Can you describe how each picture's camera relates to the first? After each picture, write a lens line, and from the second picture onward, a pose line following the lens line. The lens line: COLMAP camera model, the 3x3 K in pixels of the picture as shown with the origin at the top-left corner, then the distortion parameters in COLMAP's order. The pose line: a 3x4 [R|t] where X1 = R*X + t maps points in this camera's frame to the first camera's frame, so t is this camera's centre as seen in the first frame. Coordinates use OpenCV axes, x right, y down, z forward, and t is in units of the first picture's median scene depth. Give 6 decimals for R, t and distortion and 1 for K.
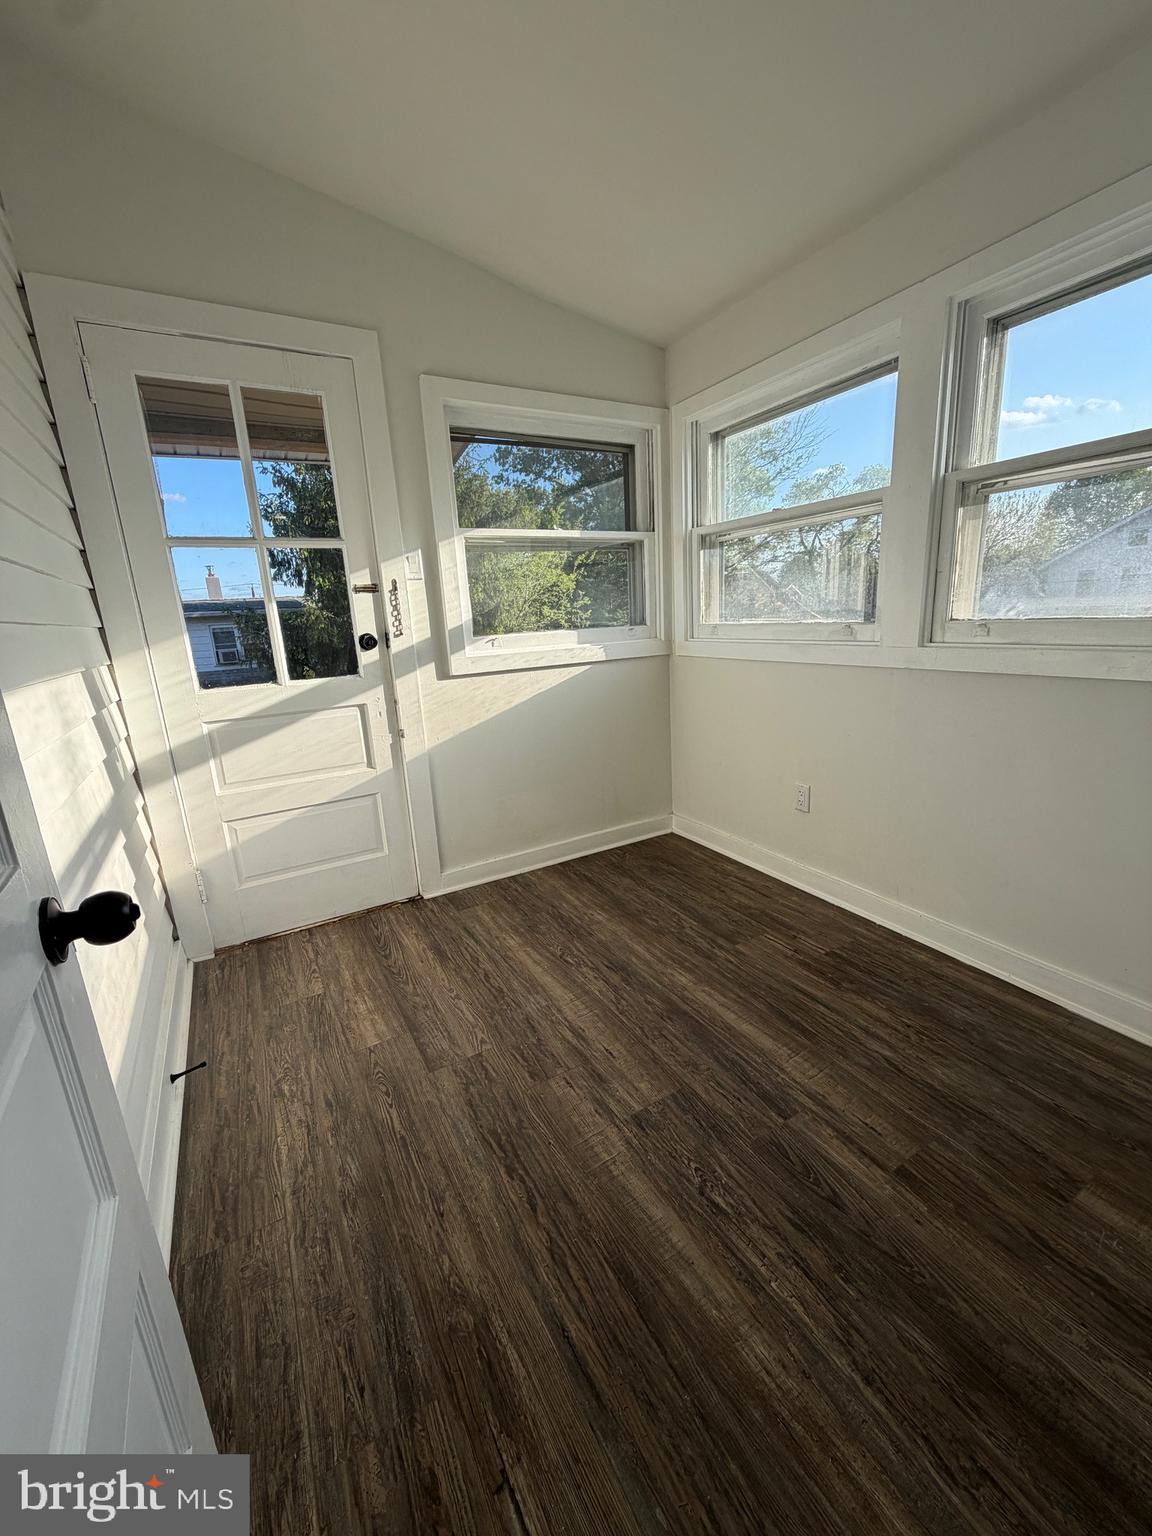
lens RADIAL K [[611.7, 0, 578.0], [0, 611.7, 768.9], [0, 0, 1]] dist [-0.000858, 0.000292]
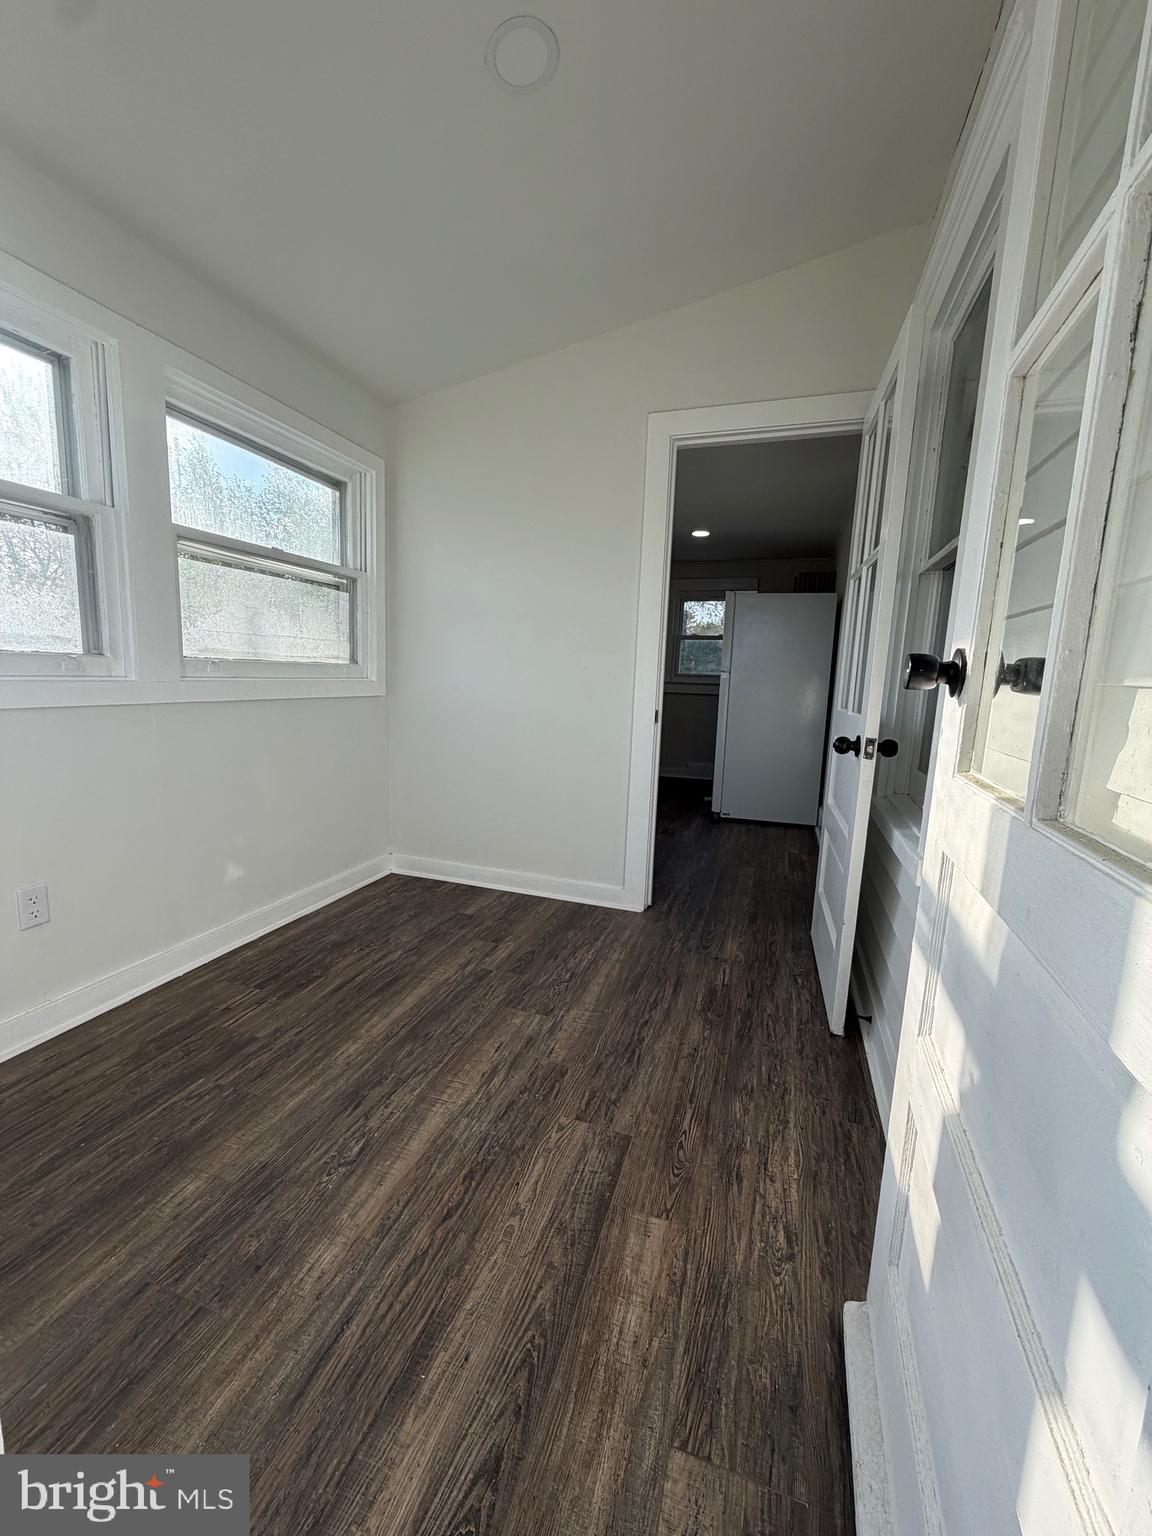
lens RADIAL K [[611.7, 0, 579.1], [0, 611.7, 761.8], [0, 0, 1]] dist [-0.000858, 0.000292]
pose [[-0.669850, -0.079572, 0.738221, -0.766003], [0.181268, 0.946632, 0.266516, -0.255653], [-0.720030, 0.312341, -0.619677, 1.368183]]
